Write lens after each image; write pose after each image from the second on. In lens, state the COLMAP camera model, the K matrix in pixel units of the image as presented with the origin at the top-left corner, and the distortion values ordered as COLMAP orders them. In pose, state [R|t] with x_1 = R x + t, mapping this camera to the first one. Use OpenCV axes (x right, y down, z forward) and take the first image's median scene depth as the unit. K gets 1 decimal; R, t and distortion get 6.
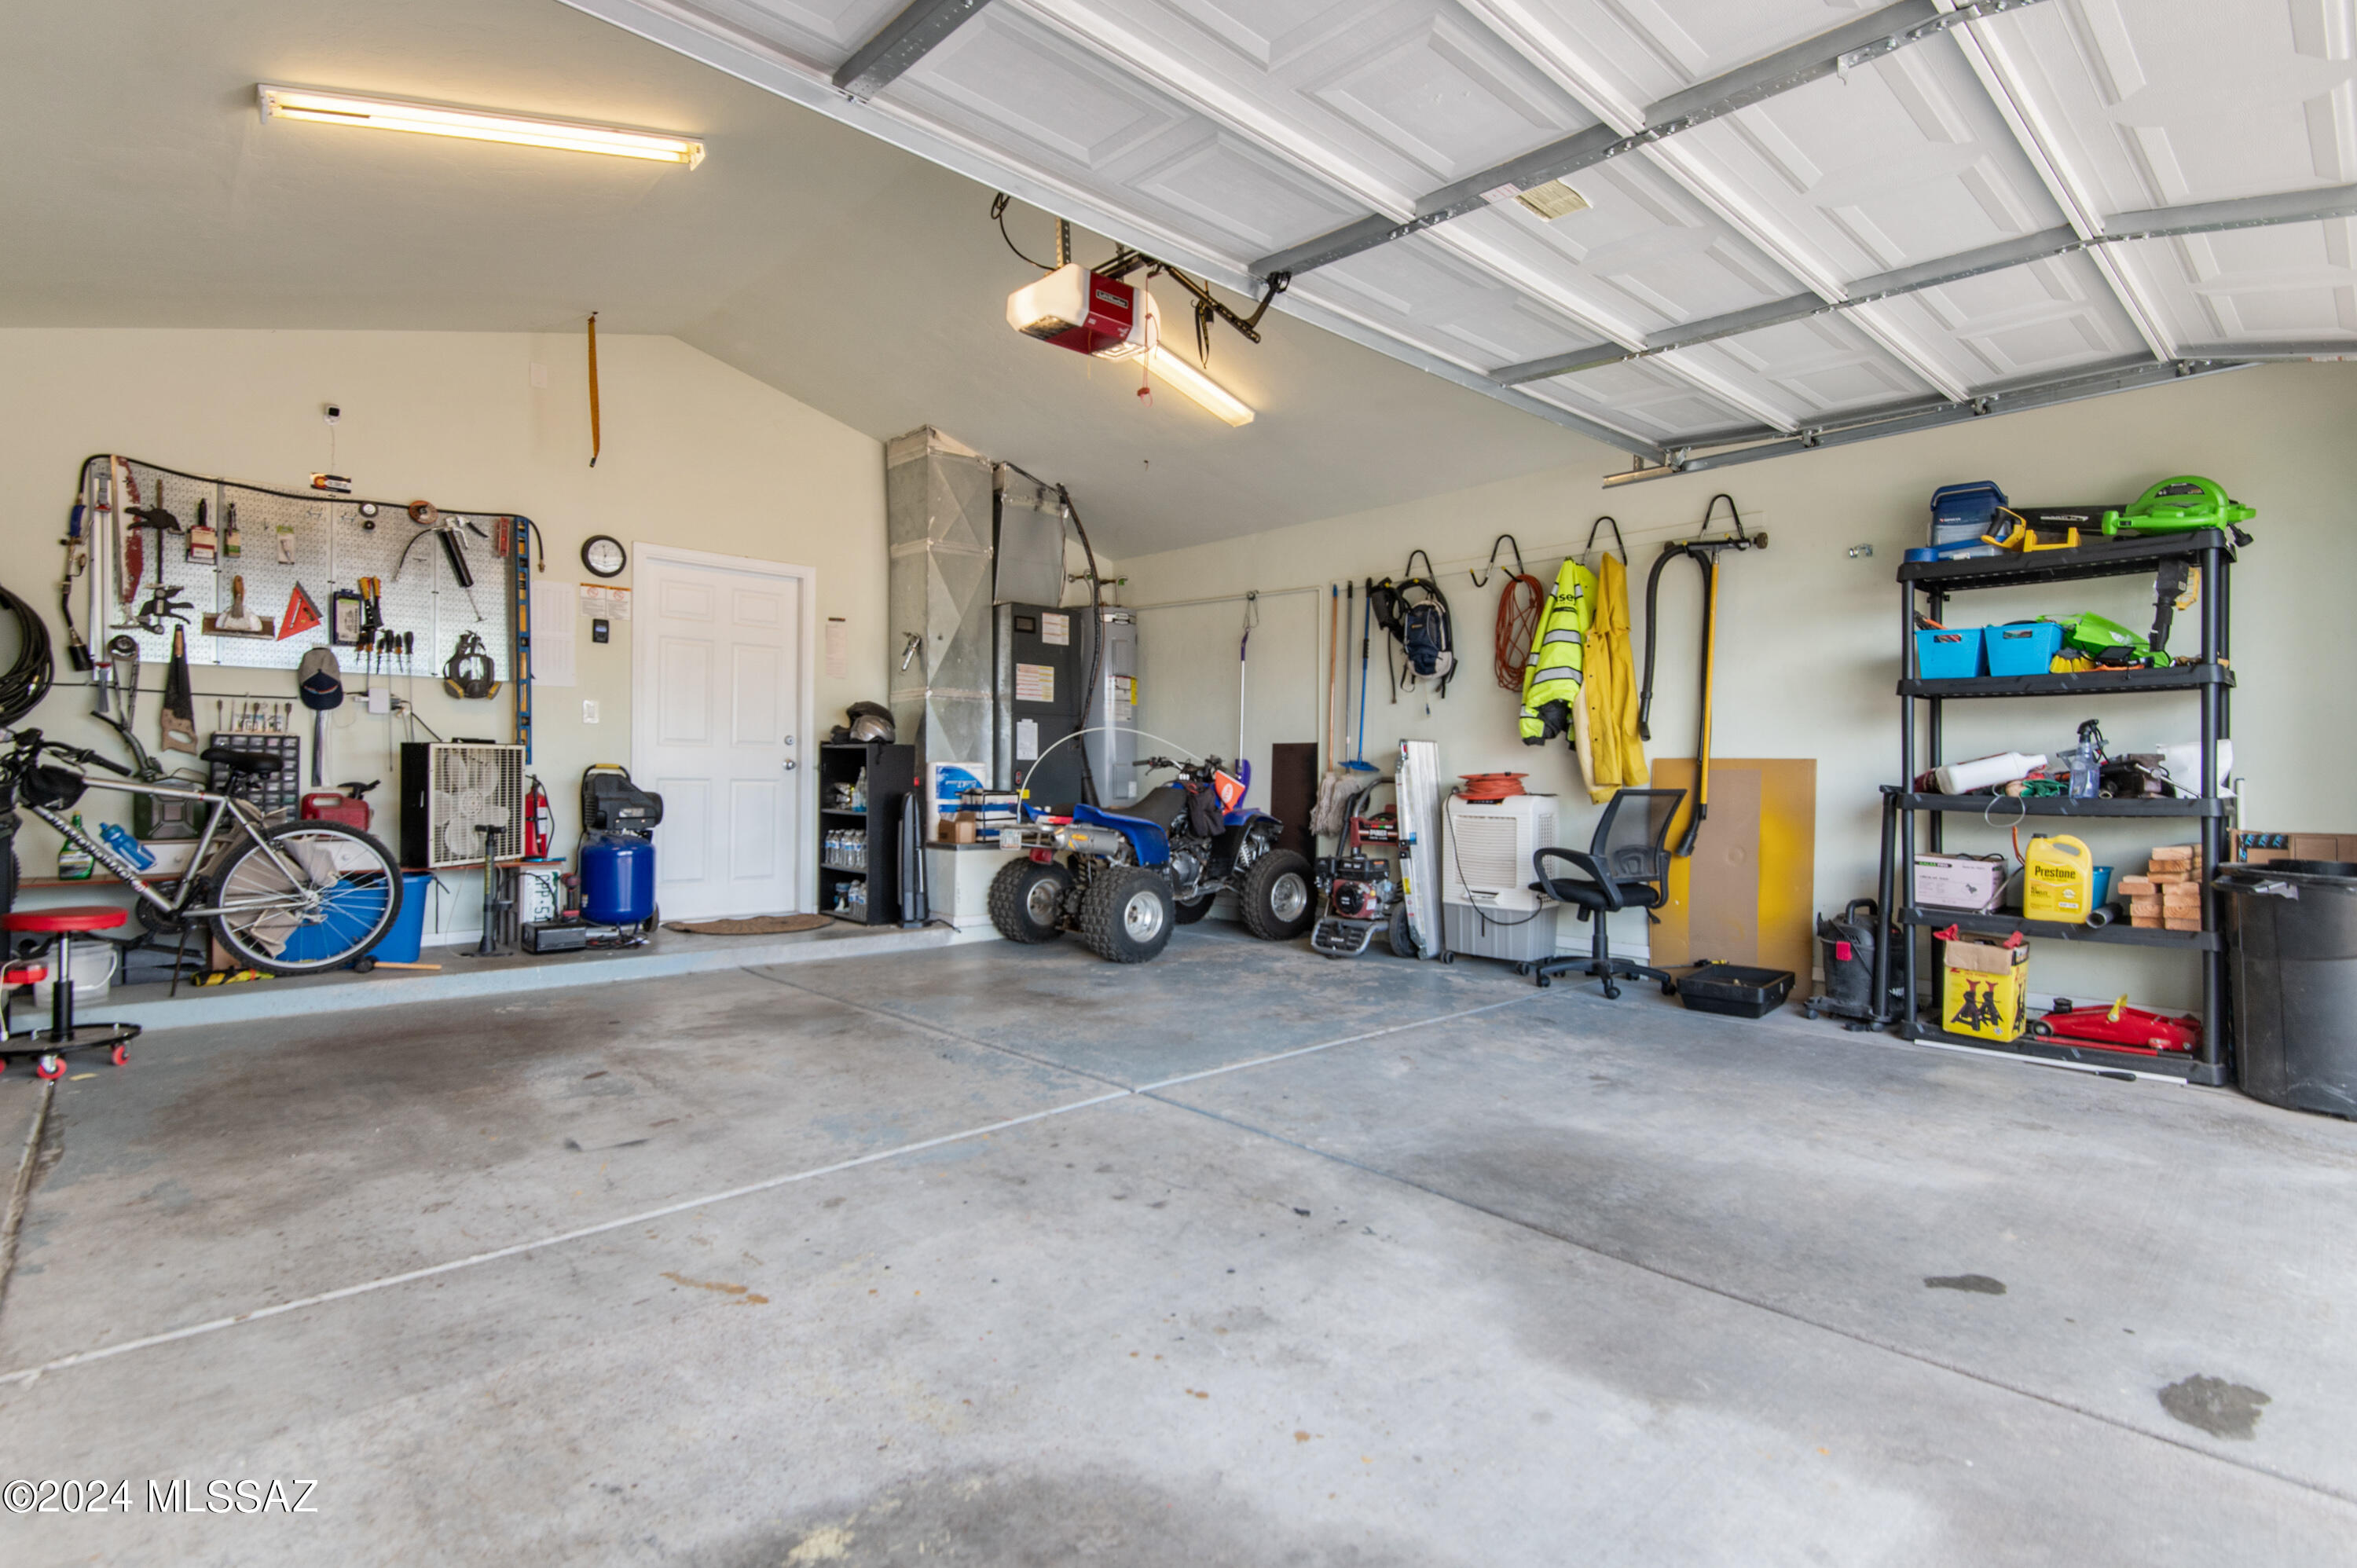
lens RADIAL K [[1178.4, 0, 1181.7], [0, 1178.4, 777.9], [0, 0, 1]] dist [0.002117, -0.000799]
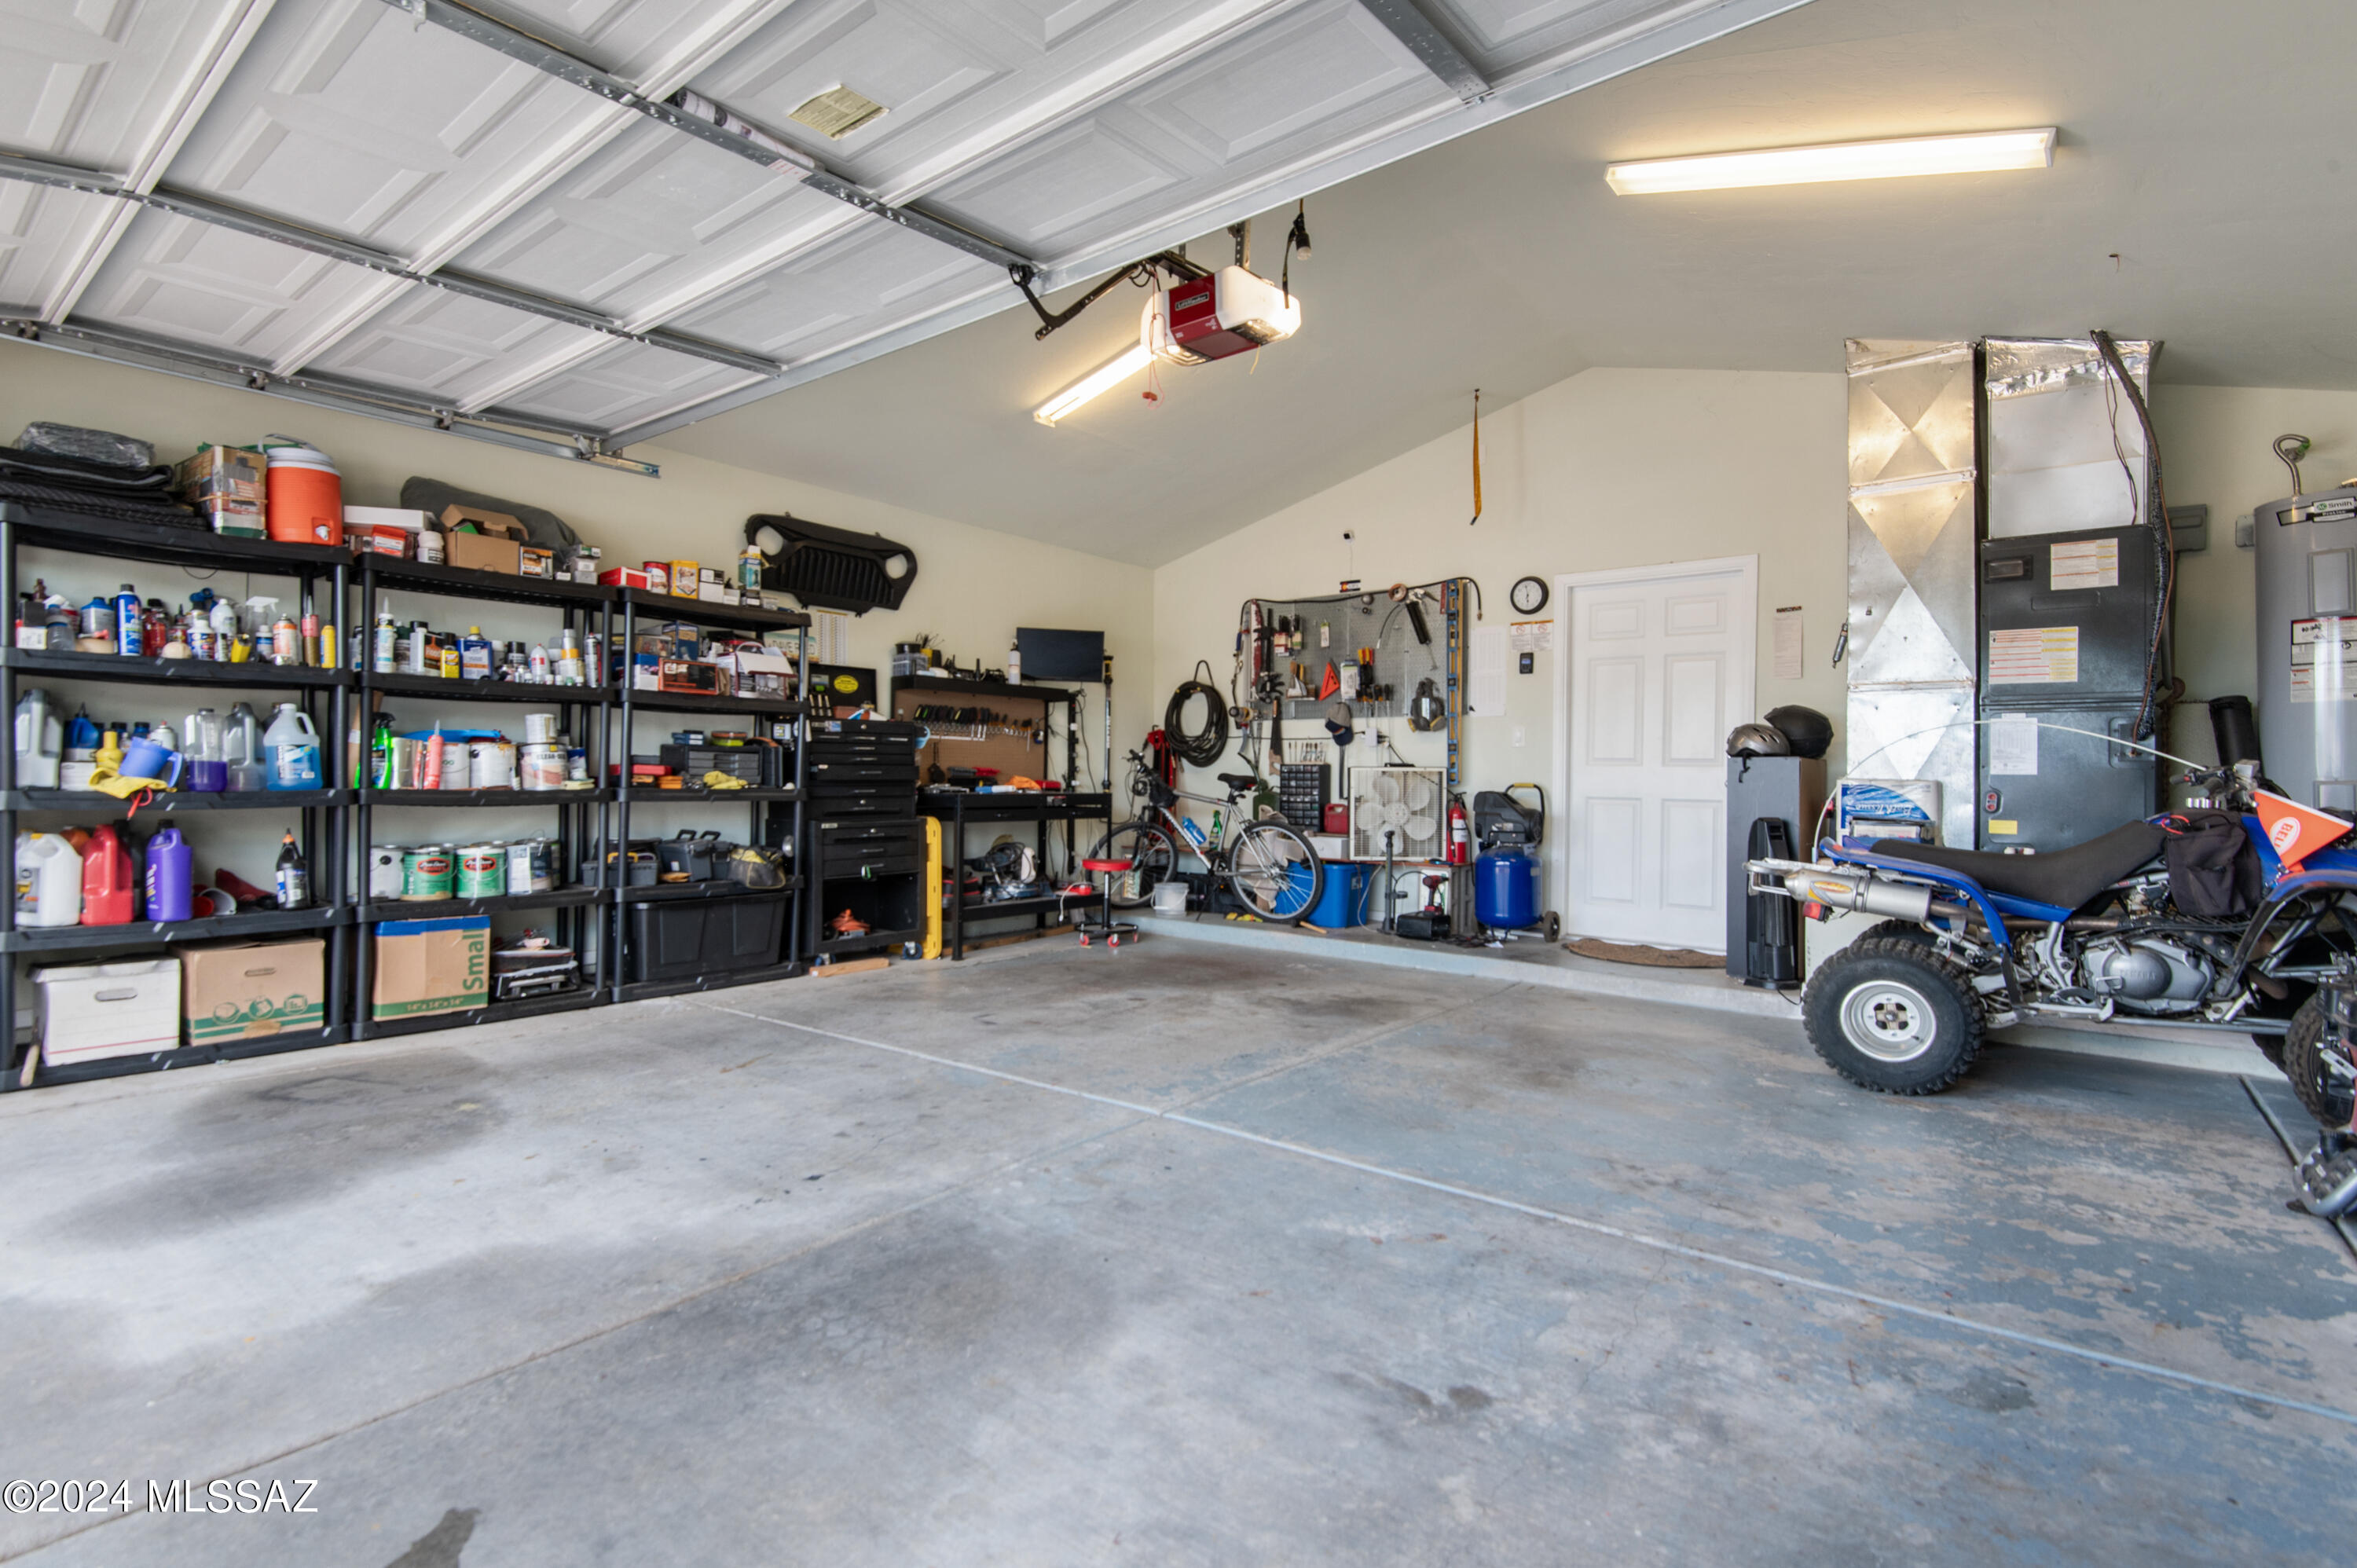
lens RADIAL K [[1178.4, 0, 1181.7], [0, 1178.4, 777.9], [0, 0, 1]] dist [0.002117, -0.000799]
pose [[0.106648, -0.010571, -0.994241, 1.002871], [-0.011947, 0.999858, -0.011913, 0.000806], [0.994225, 0.013149, 0.106506, 0.982332]]
